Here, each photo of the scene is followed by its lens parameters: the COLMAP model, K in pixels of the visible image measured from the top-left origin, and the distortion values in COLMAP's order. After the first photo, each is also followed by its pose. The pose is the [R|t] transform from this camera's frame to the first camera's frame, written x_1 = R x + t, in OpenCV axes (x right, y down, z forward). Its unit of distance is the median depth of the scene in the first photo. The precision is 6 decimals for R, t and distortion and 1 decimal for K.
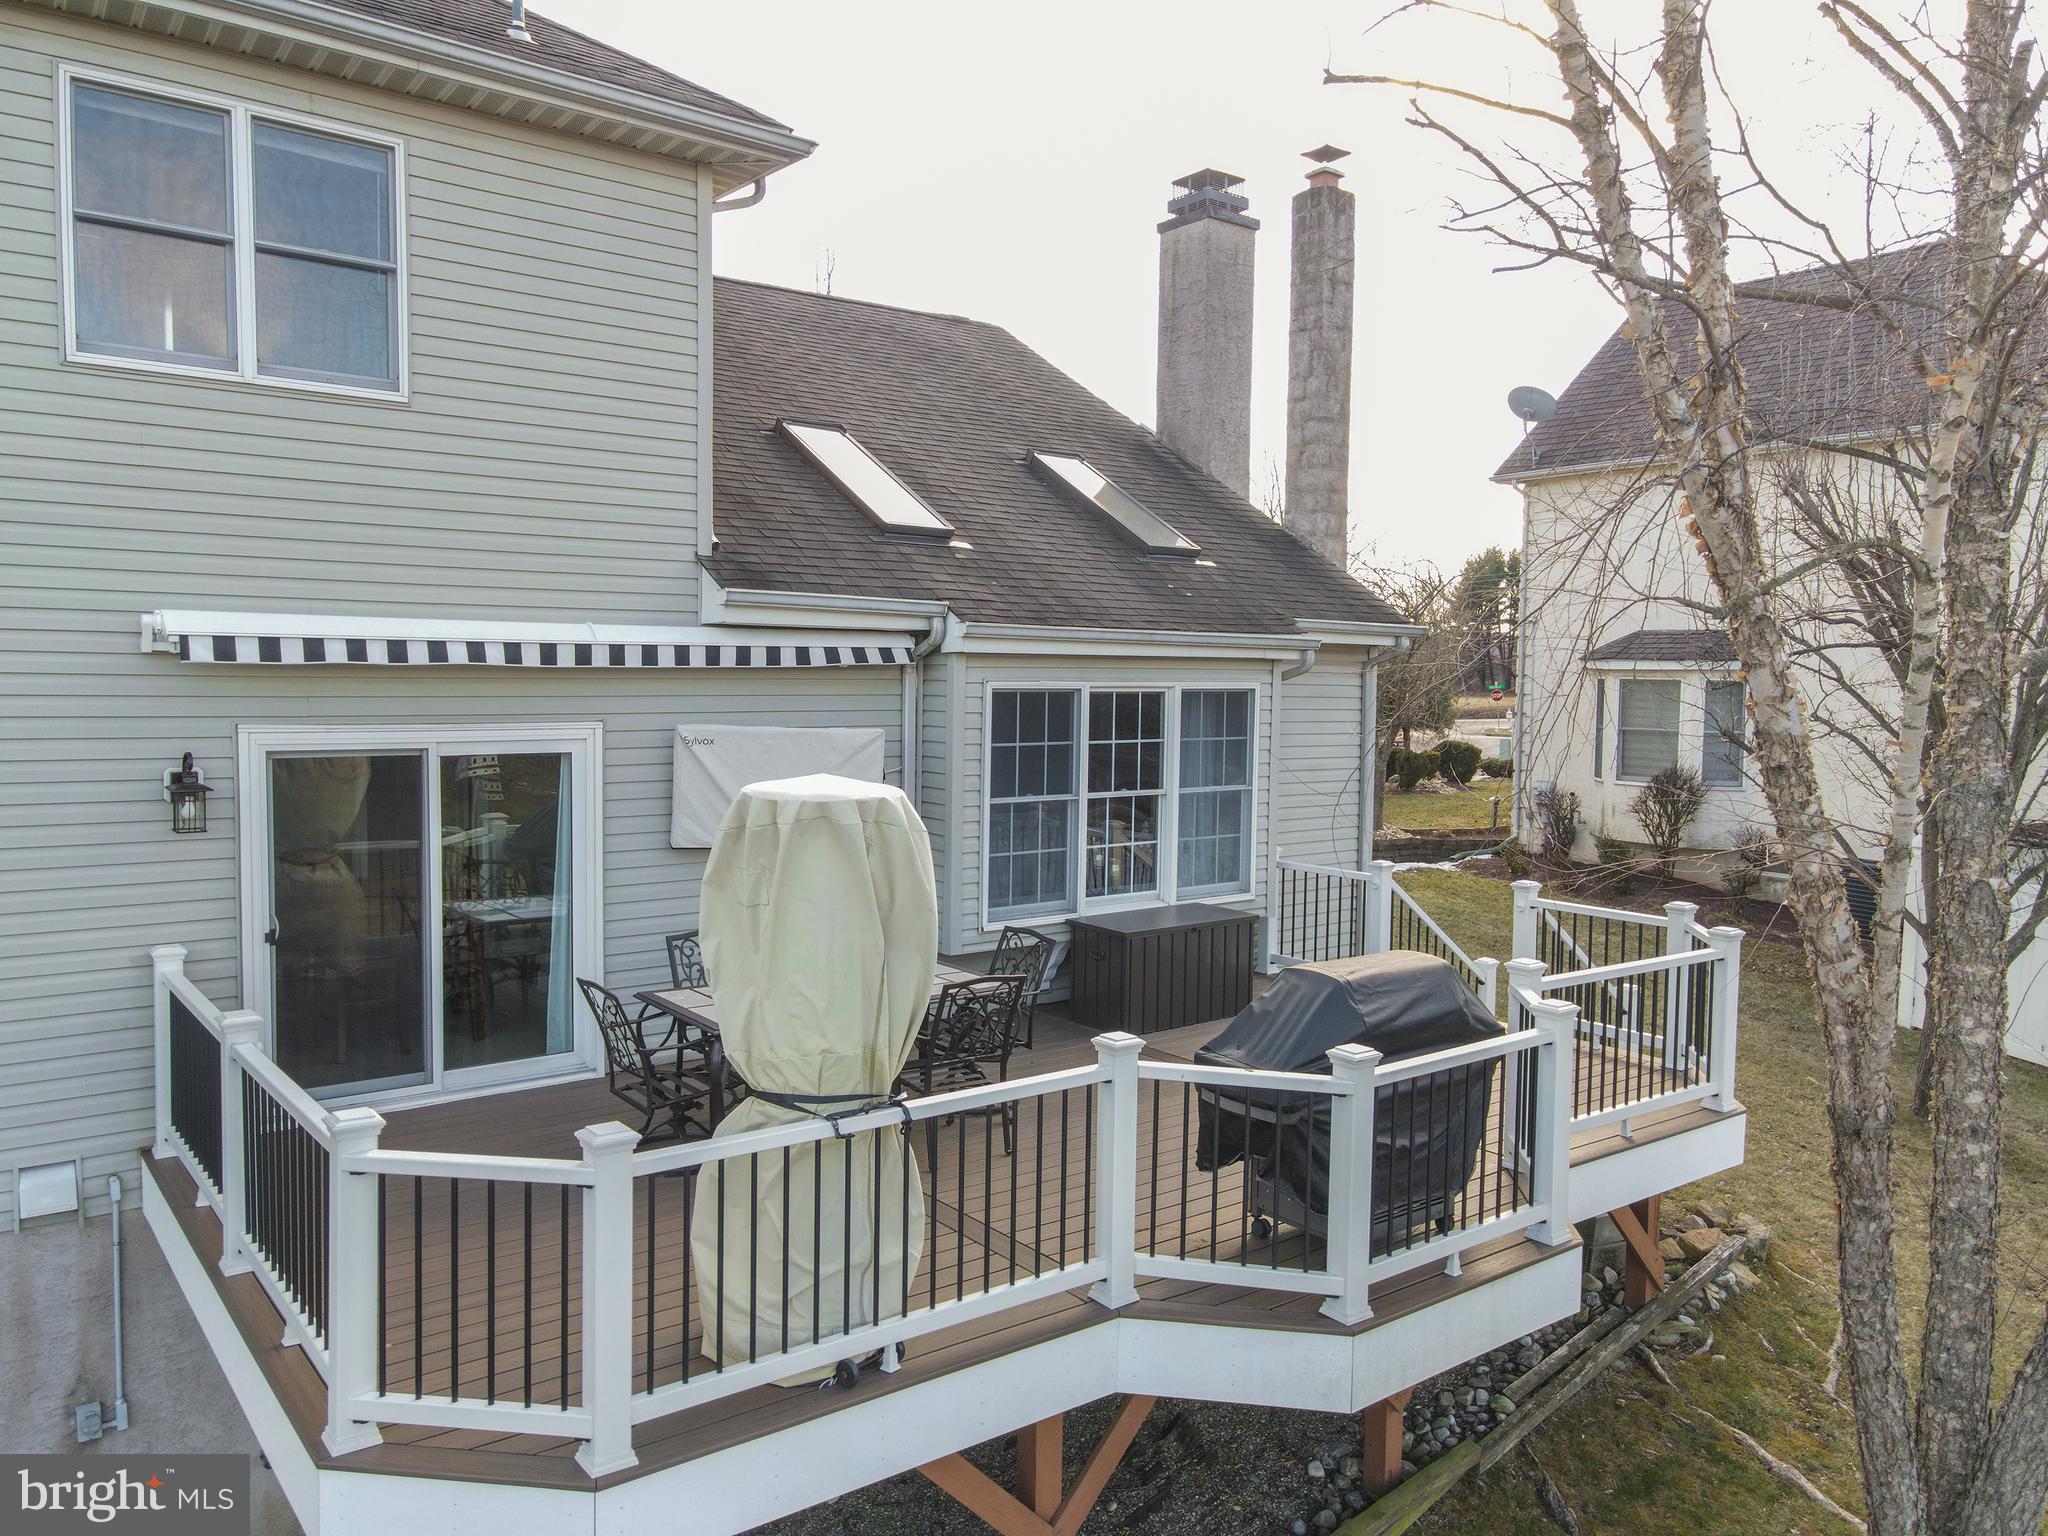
lens RADIAL K [[1497.1, 0, 1024.0], [0, 1497.1, 768.0], [0, 0, 1]] dist [-0.004996, 0.039678]
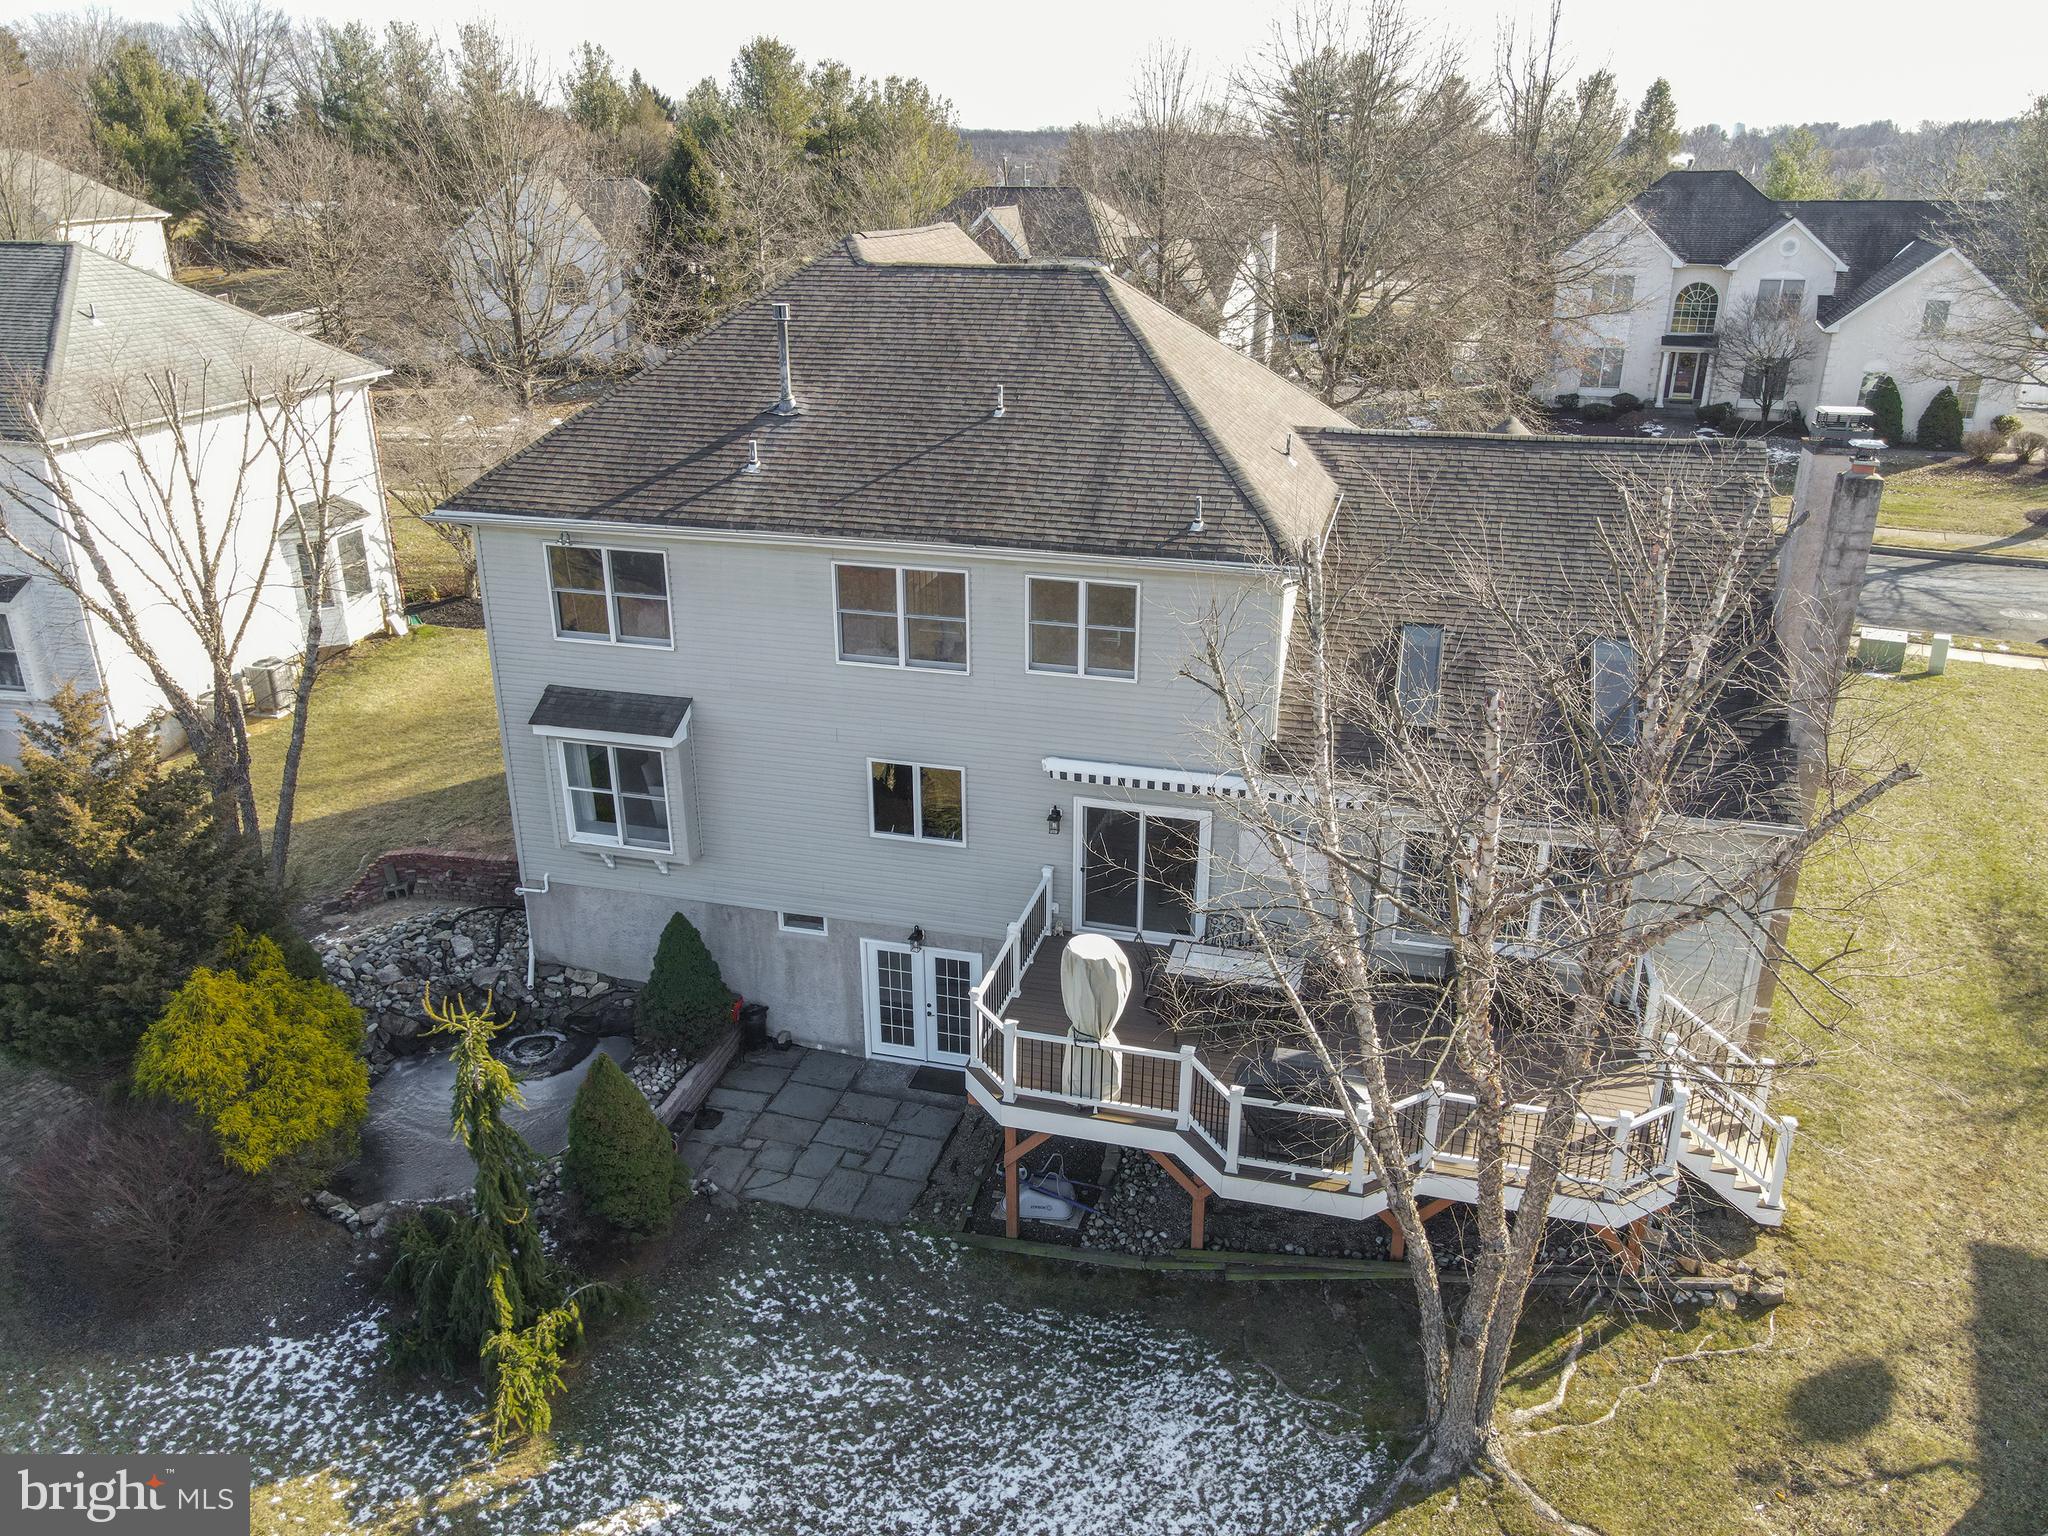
lens RADIAL K [[1497.1, 0, 1024.0], [0, 1497.1, 768.0], [0, 0, 1]] dist [-0.004996, 0.039678]
pose [[0.604956, 0.285760, -0.743215, 1.476534], [-0.043961, 0.943947, 0.327156, -0.998941], [0.795044, -0.165243, 0.583609, -0.666026]]
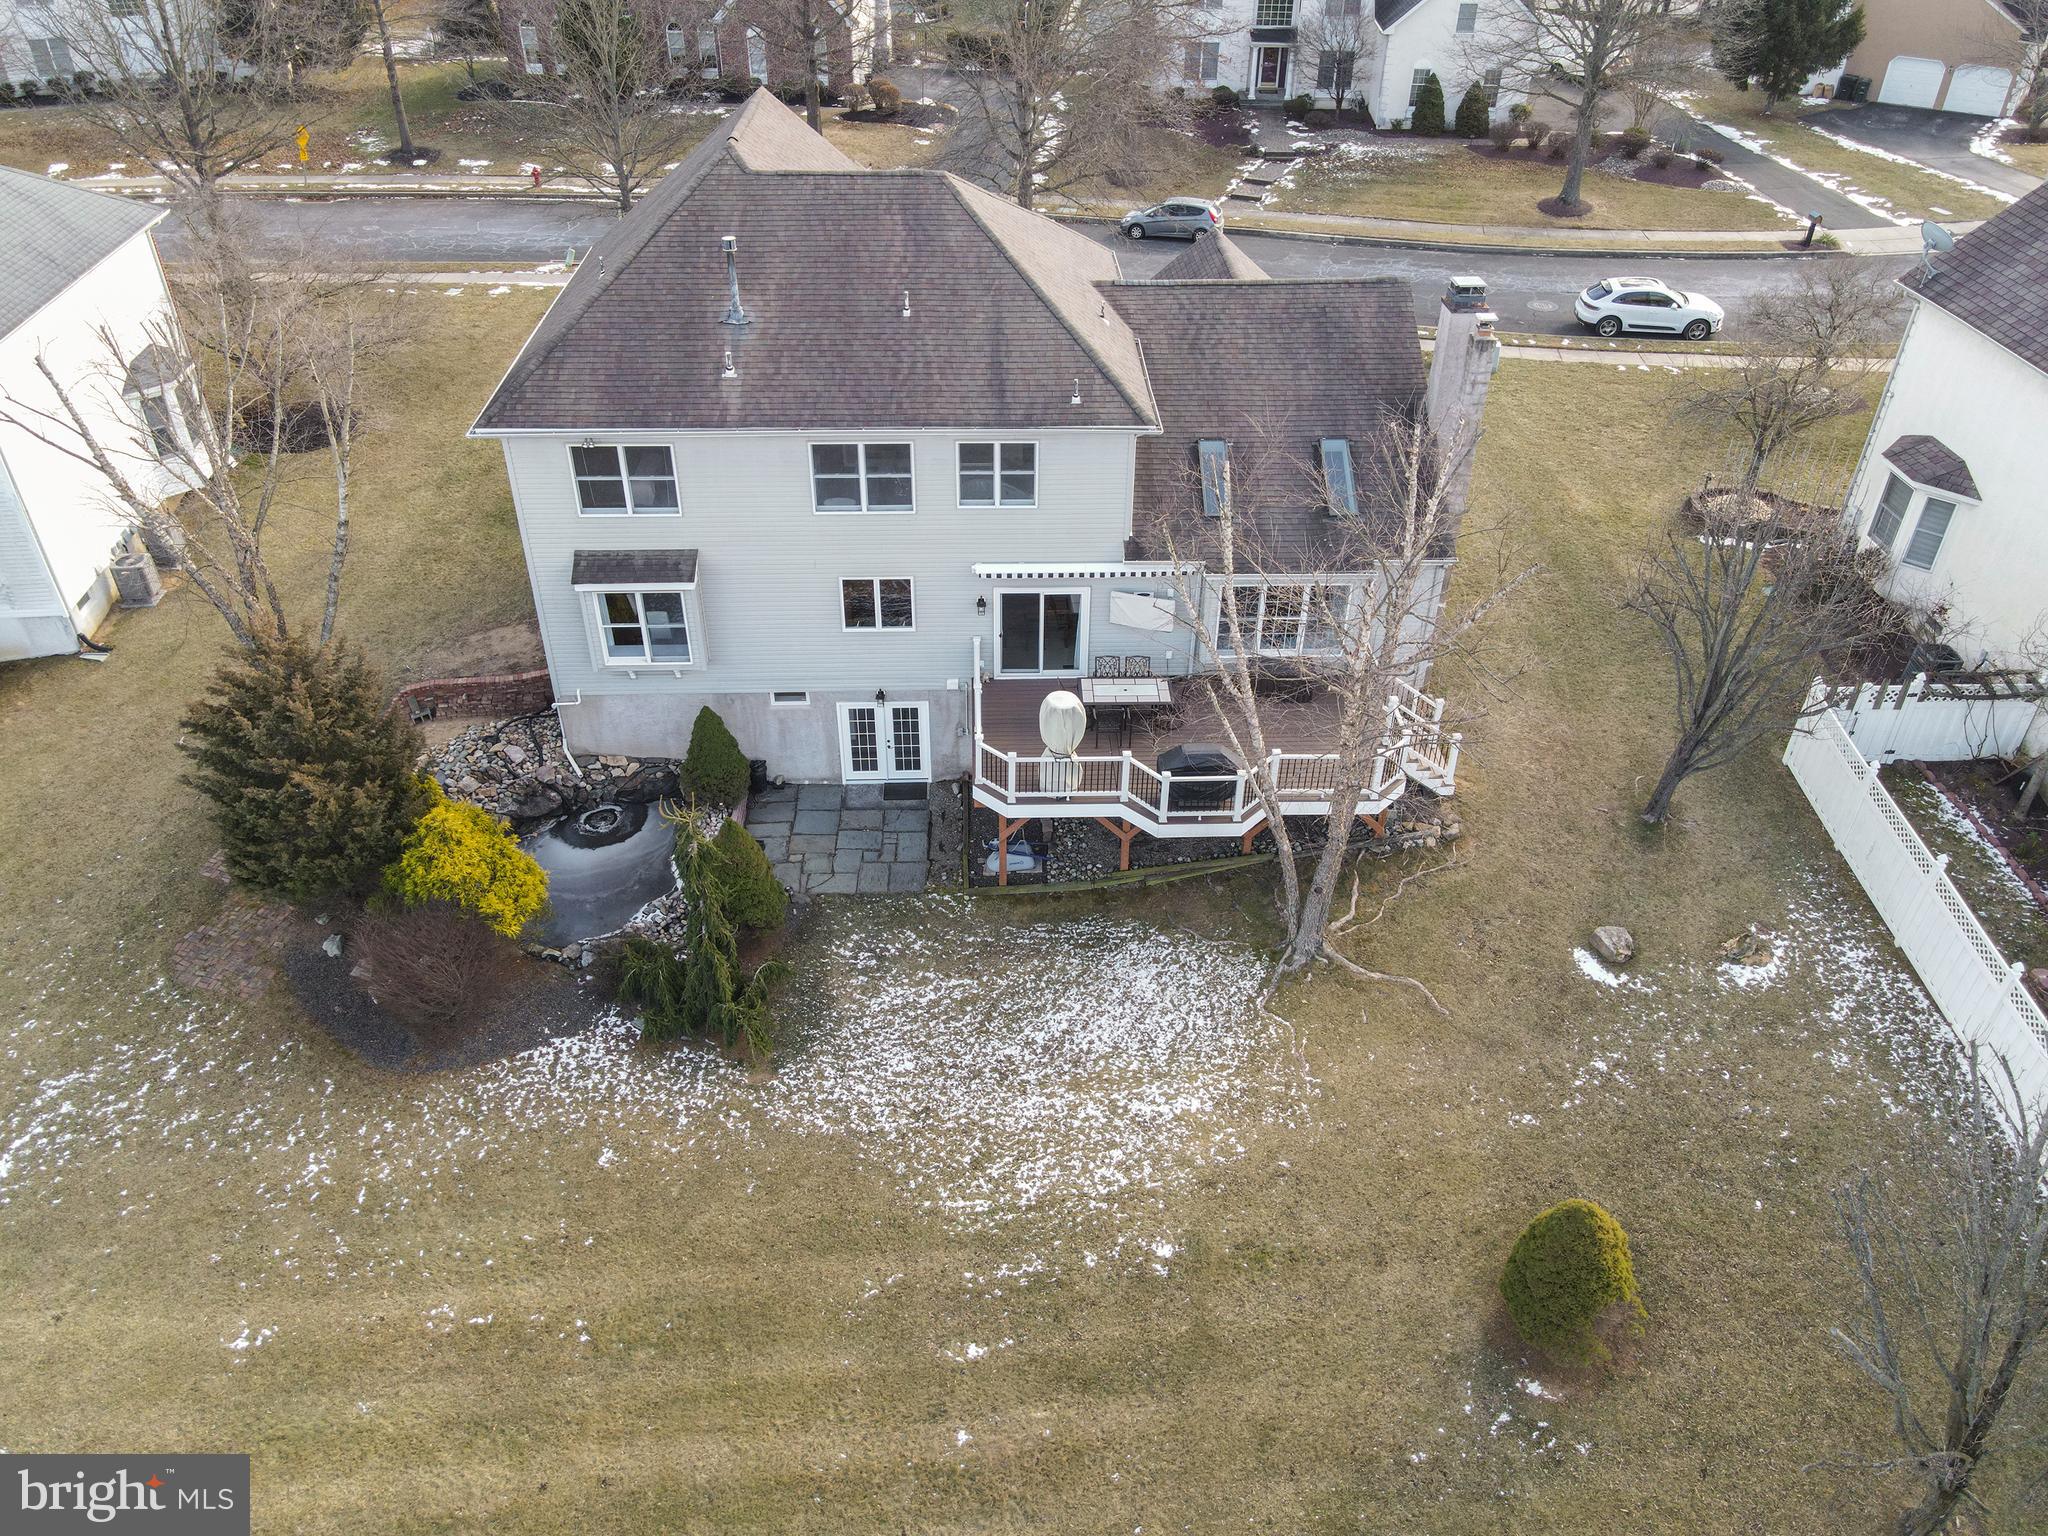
lens RADIAL K [[1497.1, 0, 1024.0], [0, 1497.1, 768.0], [0, 0, 1]] dist [-0.004996, 0.039678]
pose [[0.812874, 0.334348, -0.476913, 1.606952], [-0.035710, 0.845891, 0.532160, -1.769667], [0.581343, -0.415548, 0.699543, -1.932811]]
